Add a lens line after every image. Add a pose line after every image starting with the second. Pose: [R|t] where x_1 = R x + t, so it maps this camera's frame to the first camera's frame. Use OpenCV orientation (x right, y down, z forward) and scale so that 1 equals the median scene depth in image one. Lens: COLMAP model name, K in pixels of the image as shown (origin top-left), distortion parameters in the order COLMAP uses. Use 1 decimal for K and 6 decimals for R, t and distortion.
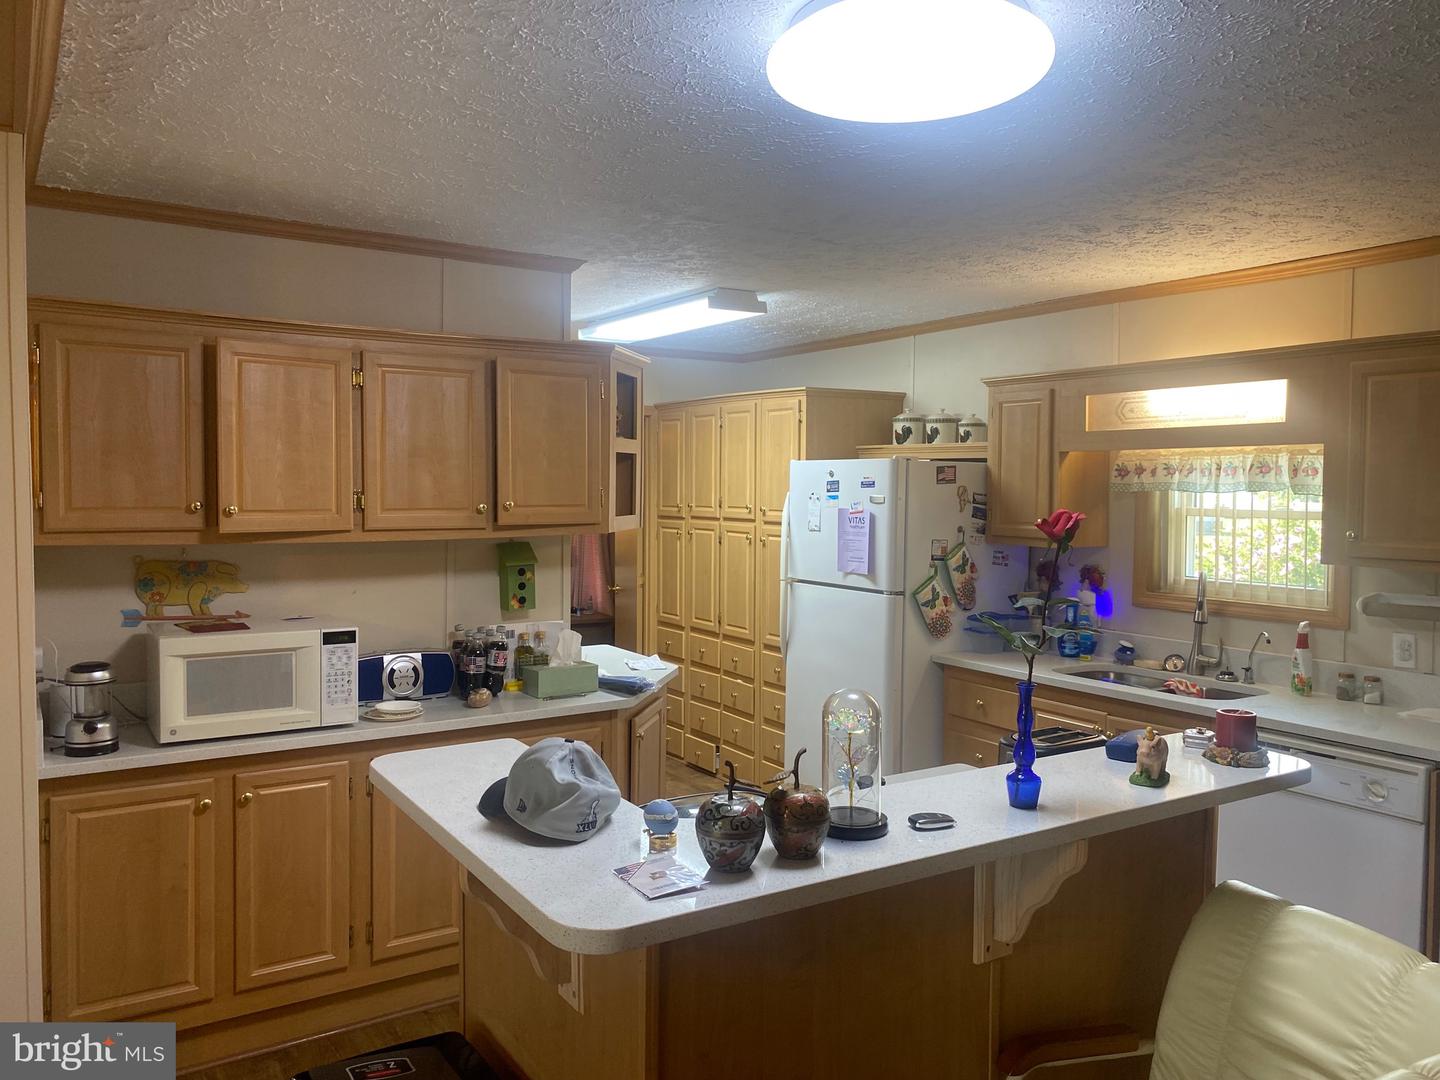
lens RADIAL K [[1097.2, 0, 720.0], [0, 1097.2, 540.0], [0, 0, 1]] dist [0.002621, 0.001636]
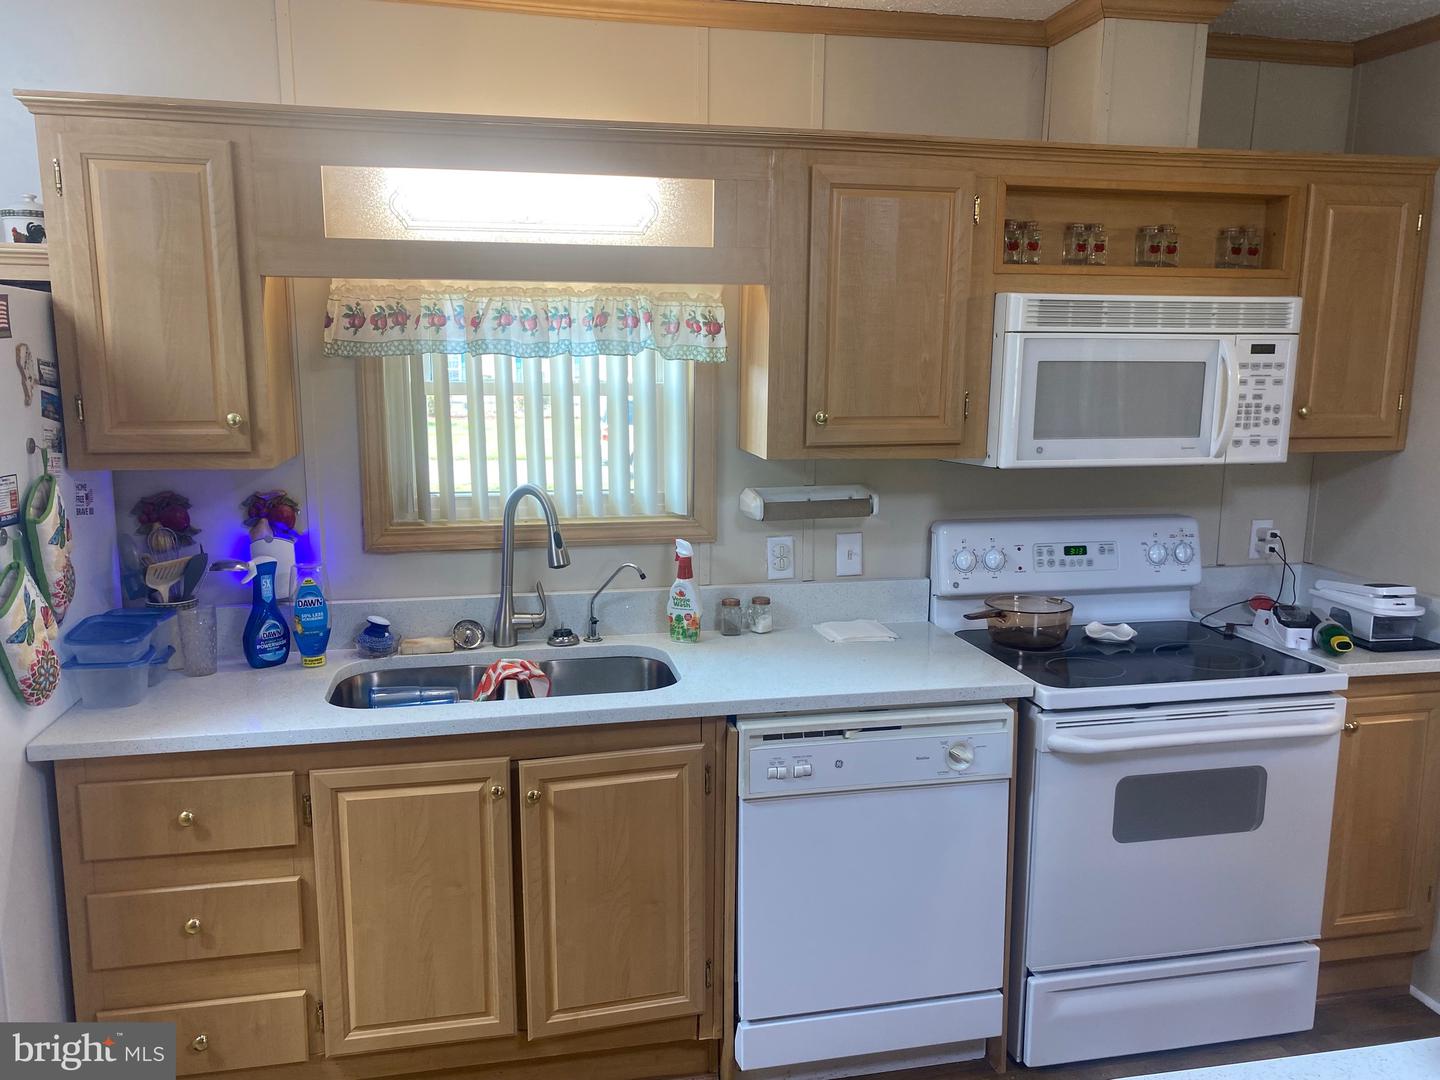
lens RADIAL K [[1097.2, 0, 720.0], [0, 1097.2, 540.0], [0, 0, 1]] dist [0.002621, 0.001636]
pose [[0.355169, -0.163476, 0.920397, -0.096455], [0.043437, 0.986413, 0.158440, -0.032474], [-0.933792, -0.016294, 0.357444, 0.639407]]
